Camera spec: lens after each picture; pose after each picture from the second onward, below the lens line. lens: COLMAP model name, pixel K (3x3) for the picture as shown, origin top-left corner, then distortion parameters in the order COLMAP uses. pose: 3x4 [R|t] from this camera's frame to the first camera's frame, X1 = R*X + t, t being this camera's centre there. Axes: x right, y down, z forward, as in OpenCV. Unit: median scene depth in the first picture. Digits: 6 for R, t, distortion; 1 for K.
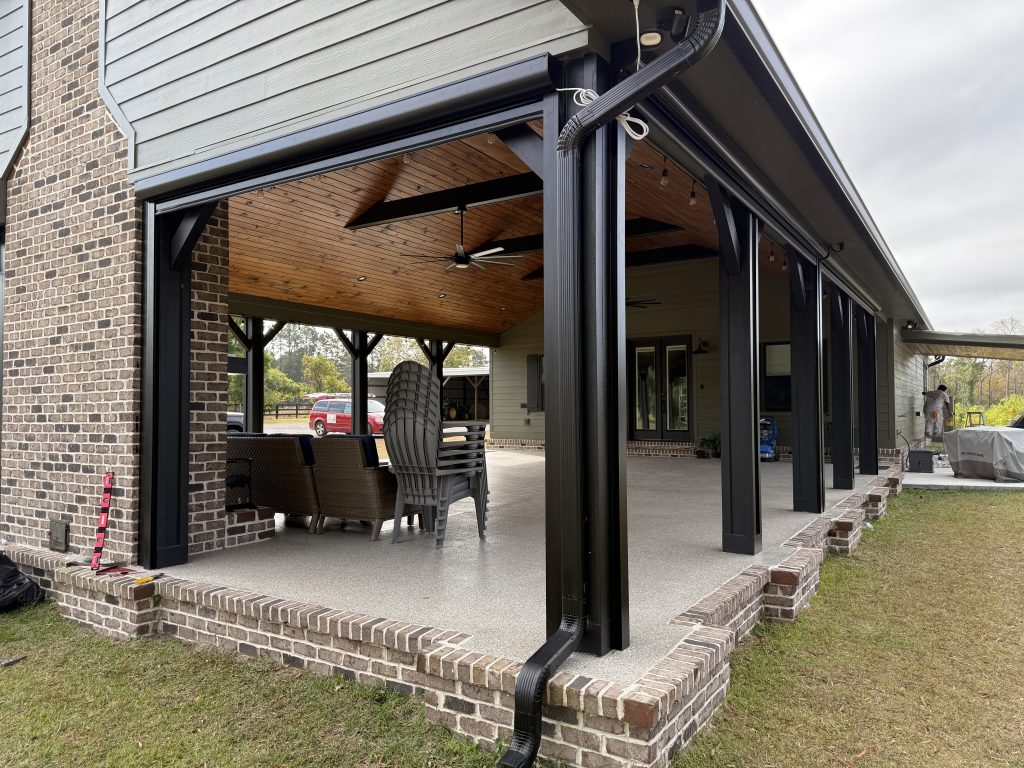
lens RADIAL K [[765.4, 0, 519.6], [0, 765.4, 383.5], [0, 0, 1]] dist [-0.005019, 0.000252]
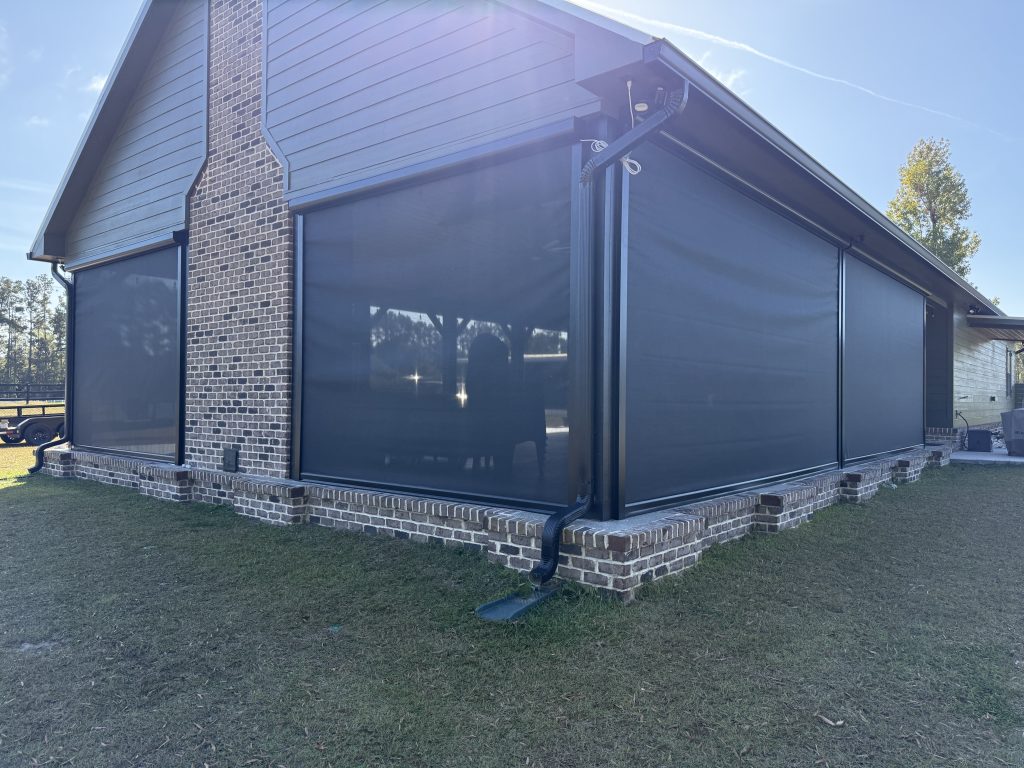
lens RADIAL K [[764.6, 0, 514.4], [0, 764.6, 386.1], [0, 0, 1]] dist [0.044107, -0.048990]
pose [[0.992134, 0.012493, -0.124553, 0.071802], [-0.010385, 0.999792, 0.017560, 0.040530], [0.124746, -0.016128, 0.992058, -0.313417]]
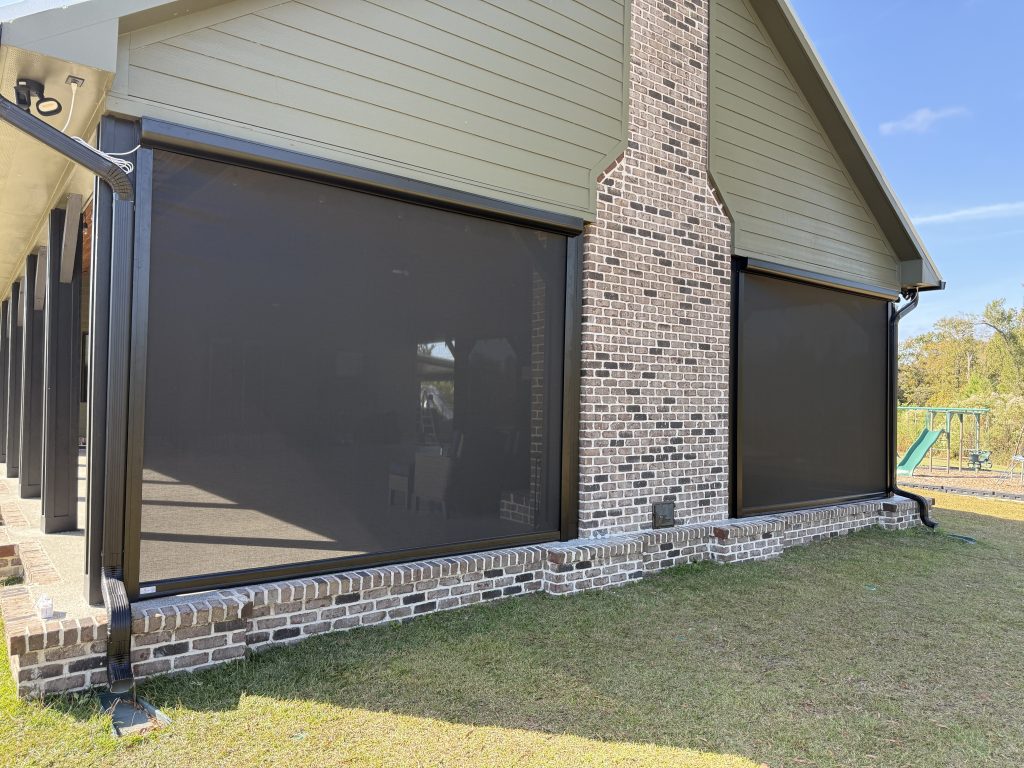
lens RADIAL K [[773.1, 0, 512.0], [0, 773.1, 384.0], [0, 0, 1]] dist [0.179074, -0.341200]
pose [[0.282833, 0.033730, 0.958576, -1.989430], [-0.048065, 0.998624, -0.020958, 0.032922], [-0.957964, -0.040147, 0.284065, 0.948950]]
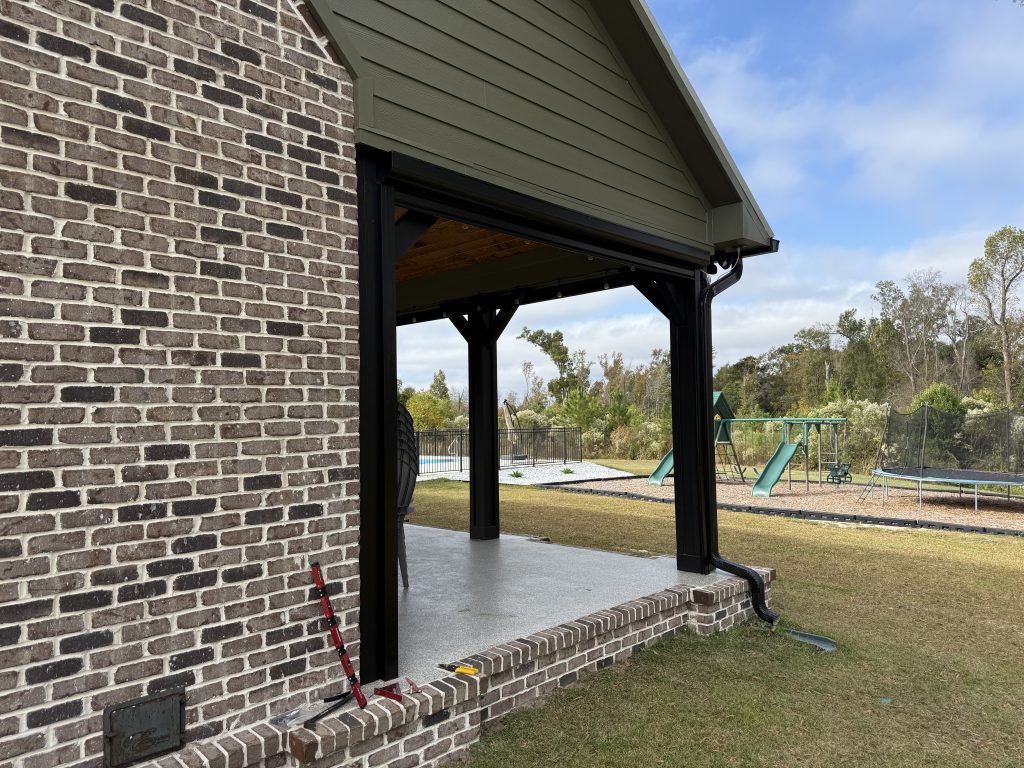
lens RADIAL K [[764.6, 0, 514.4], [0, 764.6, 386.1], [0, 0, 1]] dist [0.044107, -0.048990]
pose [[0.149071, 0.049493, 0.987587, -1.152721], [-0.012810, 0.998759, -0.048120, -0.003792], [-0.988744, -0.005477, 0.149520, 0.734630]]
